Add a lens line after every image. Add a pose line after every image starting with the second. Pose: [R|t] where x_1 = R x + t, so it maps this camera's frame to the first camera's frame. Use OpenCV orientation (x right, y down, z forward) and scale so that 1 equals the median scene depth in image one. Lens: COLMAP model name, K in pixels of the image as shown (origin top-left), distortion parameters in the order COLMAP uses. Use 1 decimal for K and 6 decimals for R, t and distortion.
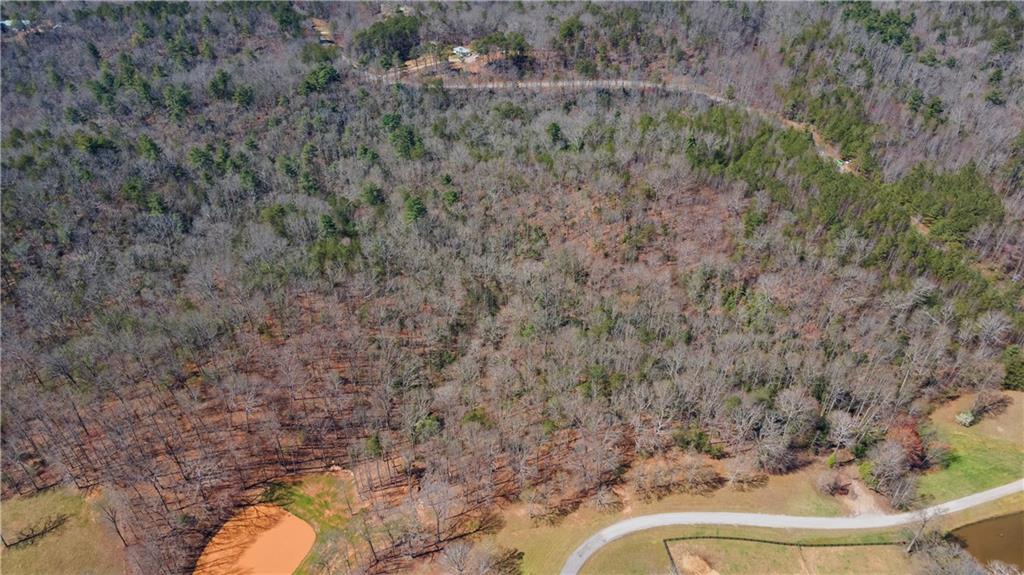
lens RADIAL K [[741.7, 0, 510.0], [0, 741.7, 286.7], [0, 0, 1]] dist [0.006076, 0.064607]
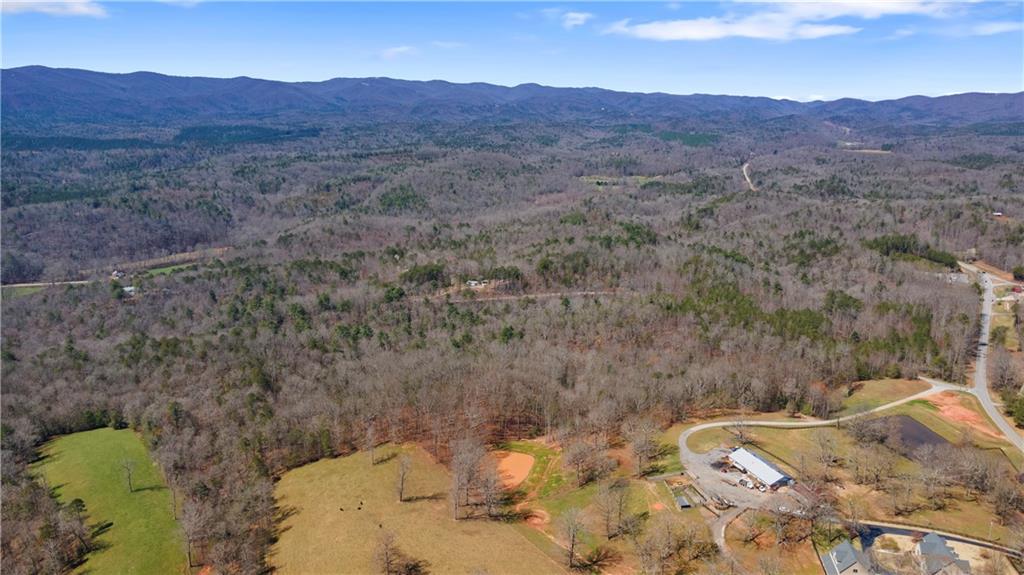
lens RADIAL K [[744.1, 0, 513.0], [0, 744.1, 283.3], [0, 0, 1]] dist [0.008057, 0.069752]
pose [[0.978916, -0.046882, 0.198808, -0.423172], [0.126837, 0.902439, -0.411724, 0.451667], [-0.160110, 0.428259, 0.889359, -0.479840]]
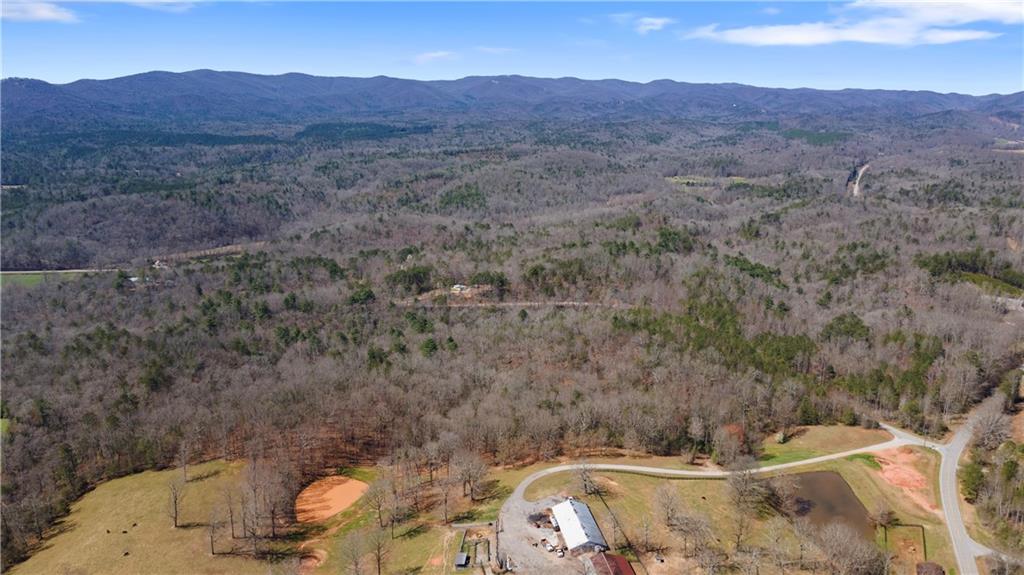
lens RADIAL K [[744.1, 0, 513.0], [0, 744.1, 283.3], [0, 0, 1]] dist [0.008057, 0.069752]
pose [[0.999753, -0.006713, 0.021172, 0.009863], [0.015009, 0.906849, -0.421189, 0.410003], [-0.016373, 0.421402, 0.906726, -0.424759]]
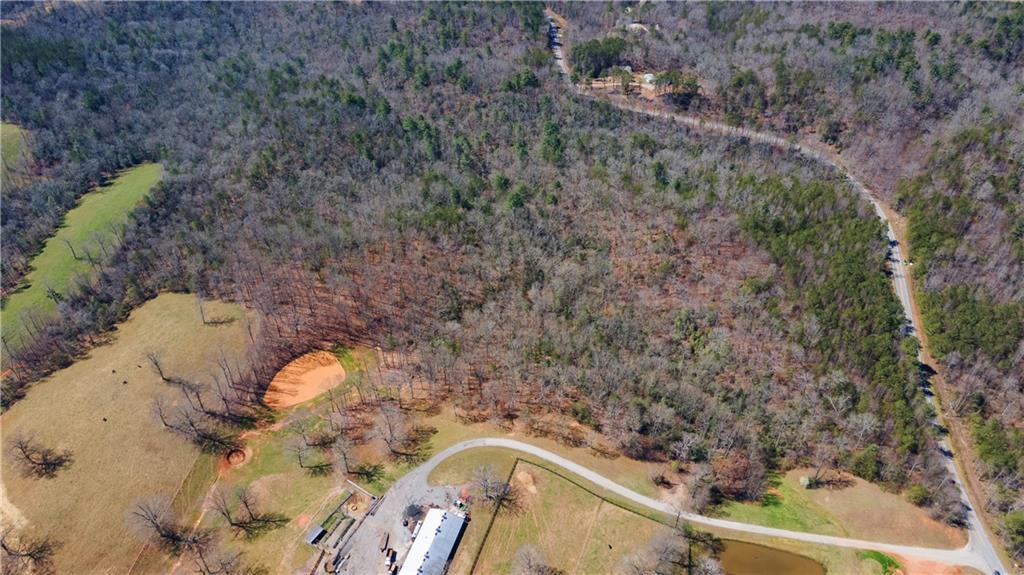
lens RADIAL K [[744.1, 0, 513.0], [0, 744.1, 283.3], [0, 0, 1]] dist [0.008057, 0.069752]
pose [[0.885481, 0.307645, -0.348251, 0.388087], [-0.290263, 0.951445, 0.102469, -0.098678], [0.362866, 0.010350, 0.931784, -0.275691]]
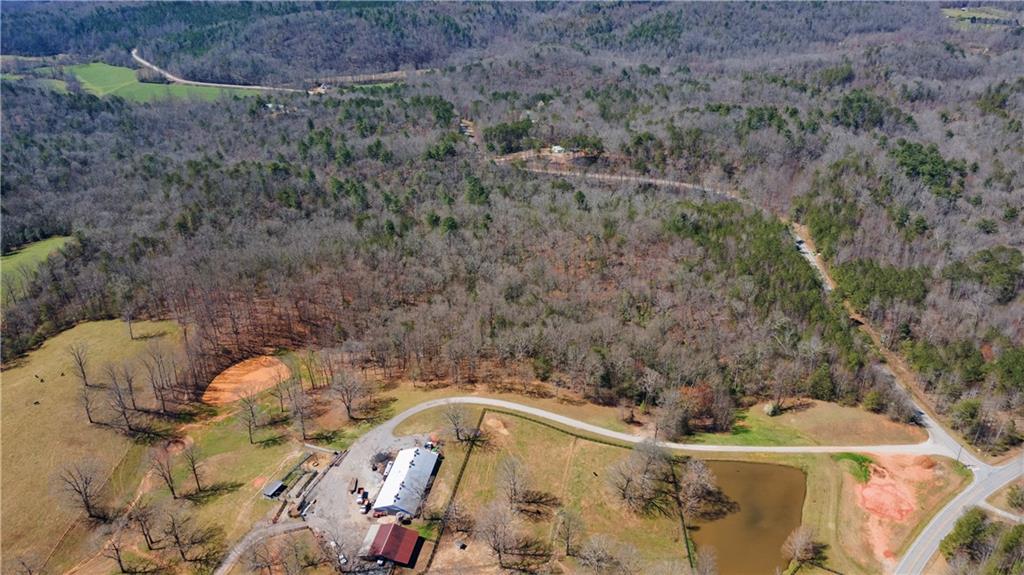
lens RADIAL K [[744.1, 0, 513.0], [0, 744.1, 283.3], [0, 0, 1]] dist [0.008057, 0.069752]
pose [[0.945657, 0.151164, -0.287894, 0.404276], [-0.204868, 0.964524, -0.166499, 0.207625], [0.252512, 0.216431, 0.943078, -0.273645]]
